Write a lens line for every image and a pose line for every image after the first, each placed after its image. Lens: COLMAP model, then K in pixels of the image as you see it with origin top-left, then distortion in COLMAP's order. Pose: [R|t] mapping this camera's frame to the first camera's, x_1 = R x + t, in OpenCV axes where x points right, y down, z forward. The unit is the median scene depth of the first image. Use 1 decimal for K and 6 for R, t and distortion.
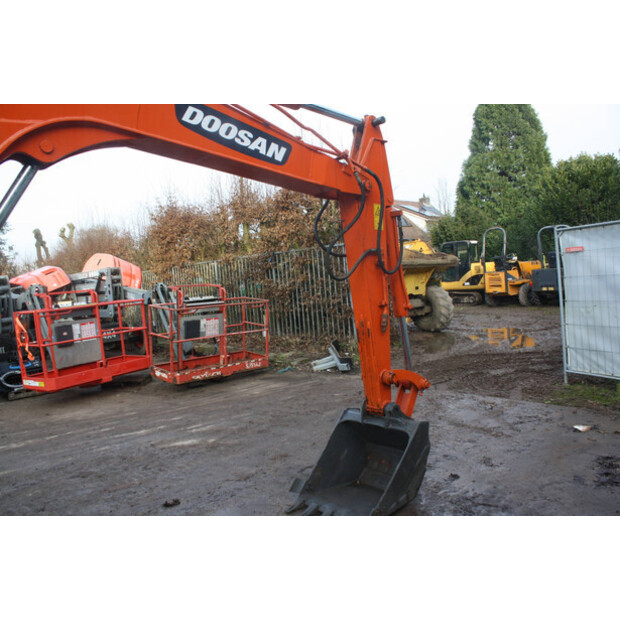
lens RADIAL K [[519.8, 0, 311.1], [0, 519.8, 318.9], [0, 0, 1]] dist [-0.162194, 0.146287]
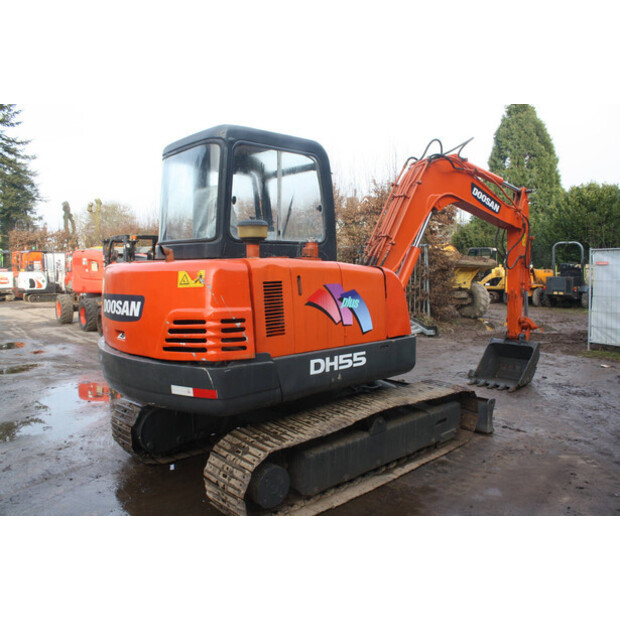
lens RADIAL K [[519.8, 0, 311.1], [0, 519.8, 318.9], [0, 0, 1]] dist [-0.162194, 0.146287]
pose [[0.996679, 0.076554, 0.027755, -0.148850], [-0.076967, 0.996934, 0.014128, 0.029886], [-0.026588, -0.016217, 0.999515, -0.194878]]
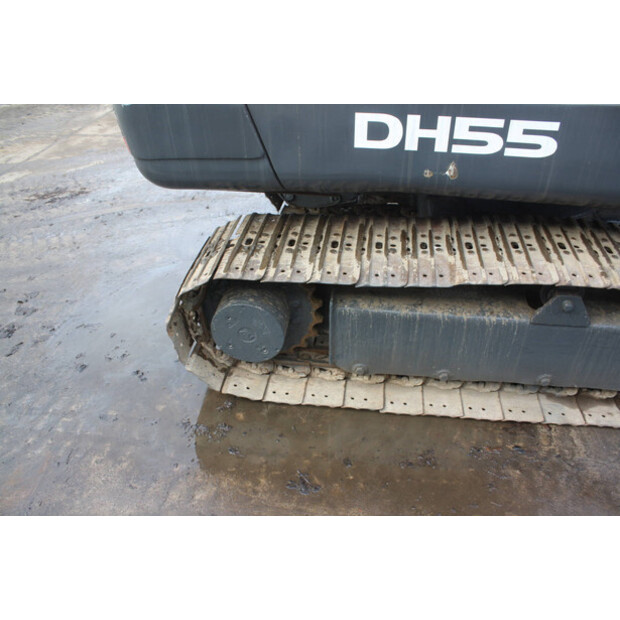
lens RADIAL K [[519.8, 0, 311.1], [0, 519.8, 318.9], [0, 0, 1]] dist [-0.162194, 0.146287]
pose [[0.642240, 0.511098, -0.571233, -0.087266], [-0.103244, 0.796135, 0.596247, 0.027403], [0.759519, -0.323957, 0.564077, -0.064293]]
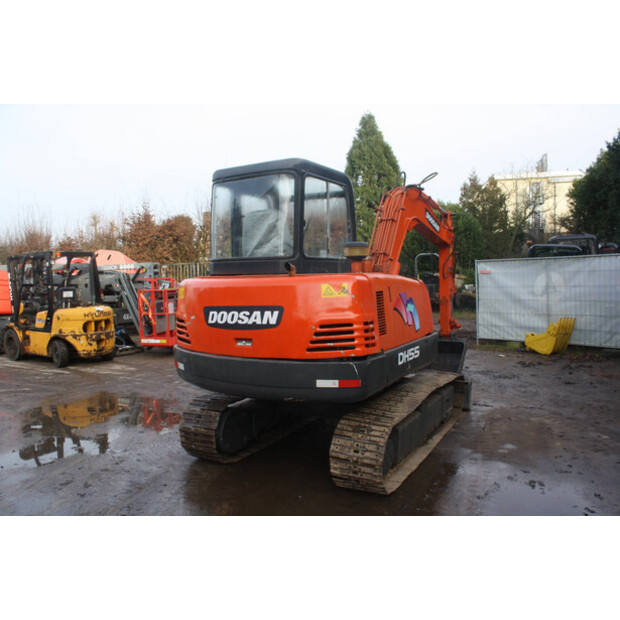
lens RADIAL K [[519.8, 0, 311.1], [0, 519.8, 318.9], [0, 0, 1]] dist [-0.162194, 0.146287]
pose [[0.945310, 0.036841, 0.324086, -0.257912], [-0.029687, 0.999195, -0.026992, 0.039309], [-0.324820, 0.015895, 0.945642, -0.217315]]
